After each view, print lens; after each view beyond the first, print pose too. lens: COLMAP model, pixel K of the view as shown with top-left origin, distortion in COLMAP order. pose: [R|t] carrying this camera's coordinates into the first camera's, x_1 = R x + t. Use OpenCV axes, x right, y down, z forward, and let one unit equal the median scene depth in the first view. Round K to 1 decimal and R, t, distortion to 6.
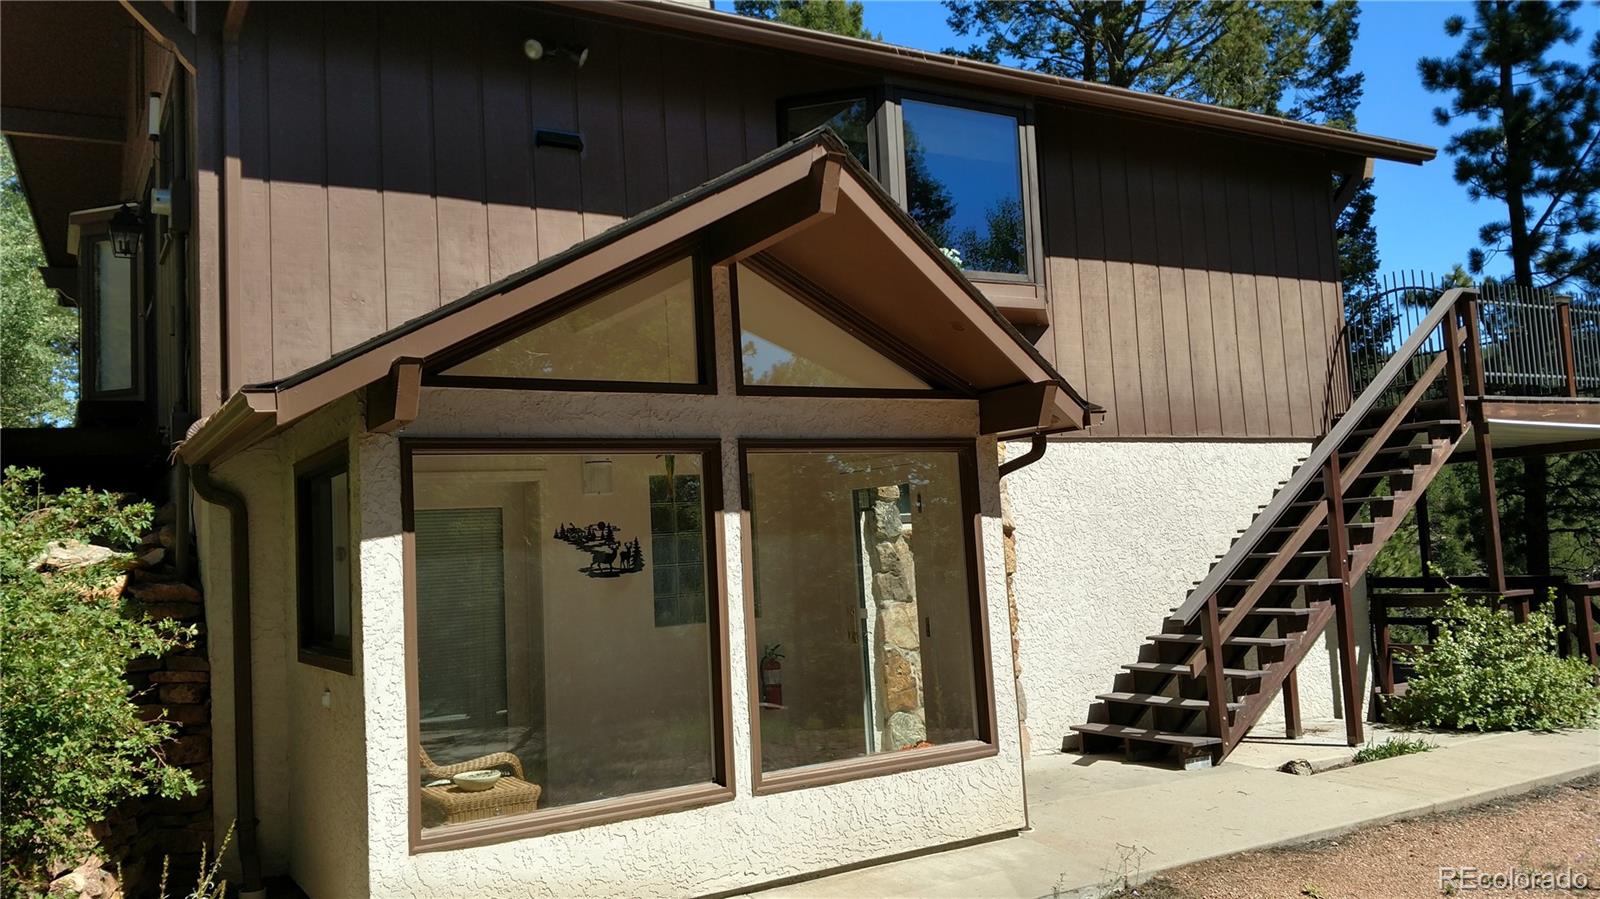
lens RADIAL K [[1252.1, 0, 799.4], [0, 1252.1, 450.3], [0, 0, 1]] dist [0.004966, 0.003550]
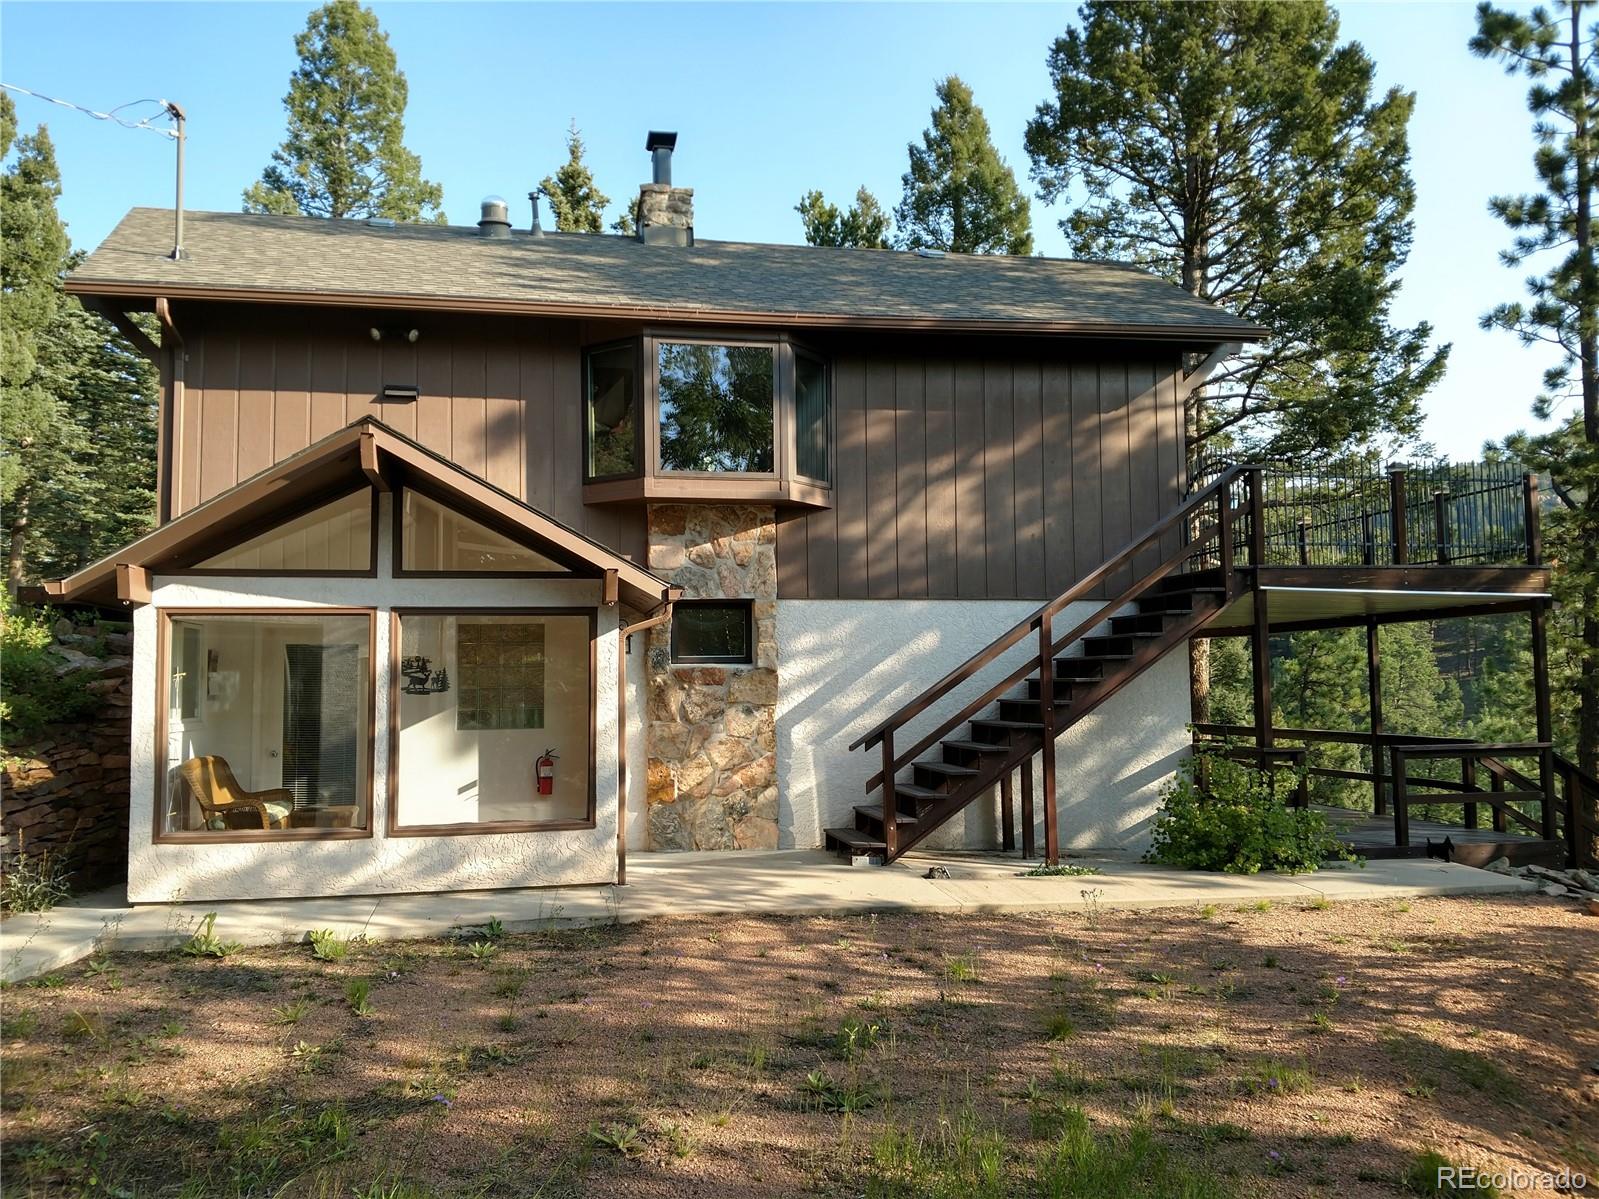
lens RADIAL K [[1256.3, 0, 799.3], [0, 1256.3, 598.5], [0, 0, 1]] dist [0.013647, -0.003610]
pose [[0.939944, 0.015529, -0.340975, 0.744673], [-0.009303, 0.999759, 0.019889, -0.042306], [0.341201, -0.015523, 0.939862, -0.216440]]
